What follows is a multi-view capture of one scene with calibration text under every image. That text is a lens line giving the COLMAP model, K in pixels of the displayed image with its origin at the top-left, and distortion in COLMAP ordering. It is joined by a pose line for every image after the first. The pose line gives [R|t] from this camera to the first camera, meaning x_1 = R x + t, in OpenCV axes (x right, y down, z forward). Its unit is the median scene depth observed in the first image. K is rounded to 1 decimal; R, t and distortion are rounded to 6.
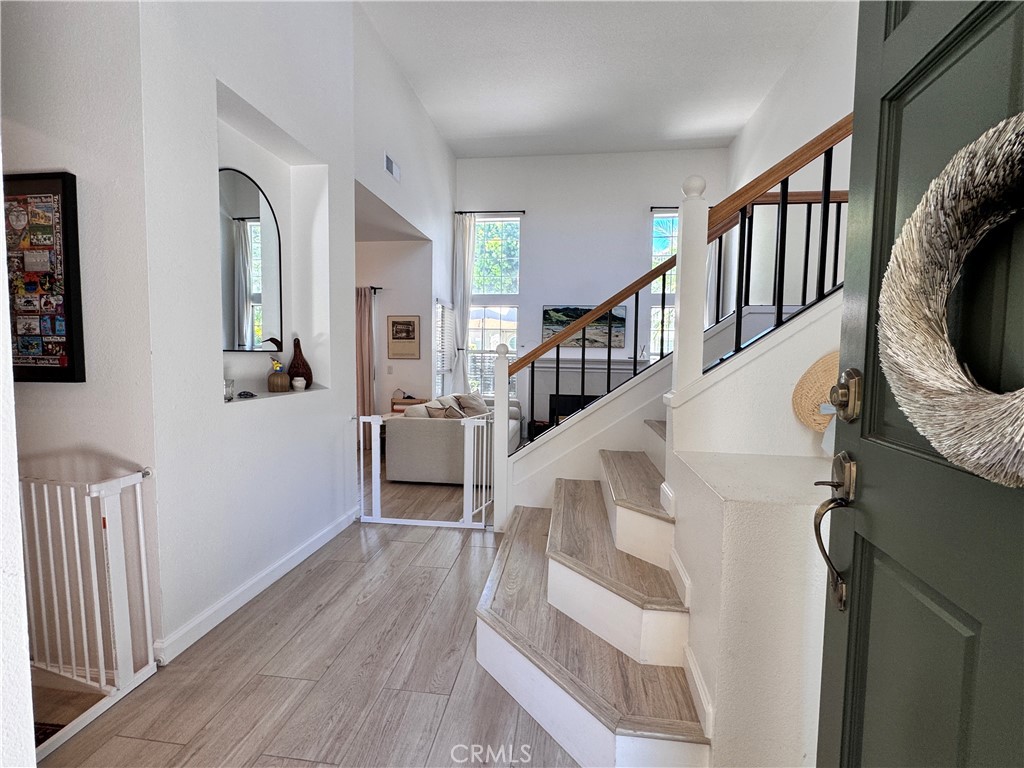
lens RADIAL K [[464.2, 0, 512.0], [0, 464.2, 384.0], [0, 0, 1]] dist [-0.002802, -0.000365]
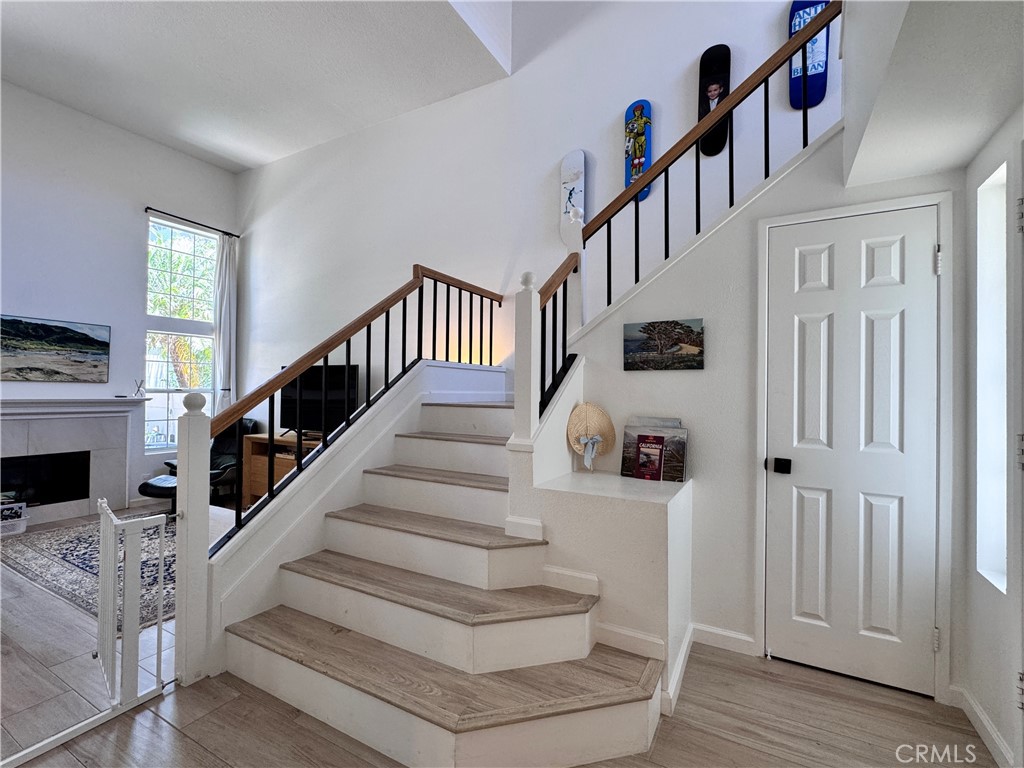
lens RADIAL K [[464.2, 0, 512.0], [0, 464.2, 384.0], [0, 0, 1]] dist [-0.002802, -0.000365]
pose [[0.371501, 0.003686, 0.928425, -0.204753], [0.051663, 0.998361, -0.024636, -0.025753], [-0.926994, 0.057117, 0.370701, 0.141503]]
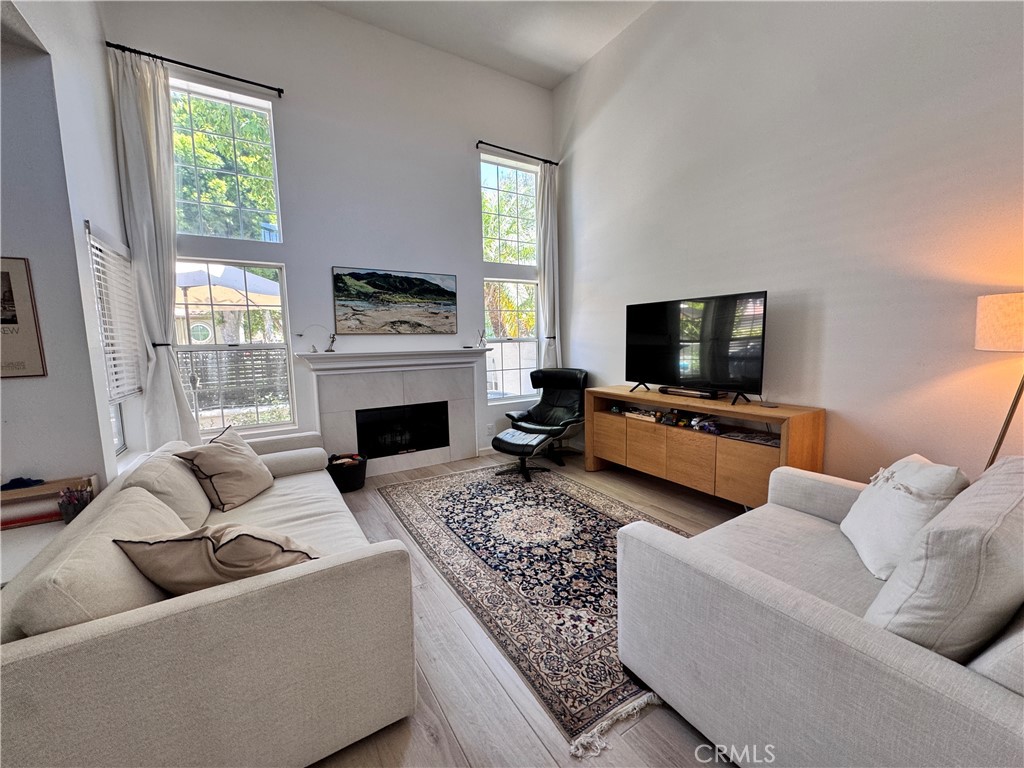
lens RADIAL K [[406.2, 0, 512.0], [0, 406.2, 384.0], [0, 0, 1]] dist [-0.005647, -0.000180]
pose [[0.774798, -0.100693, 0.624139, -0.099922], [0.071905, 0.994864, 0.071241, -0.039548], [-0.628107, -0.010319, 0.778059, 0.459703]]
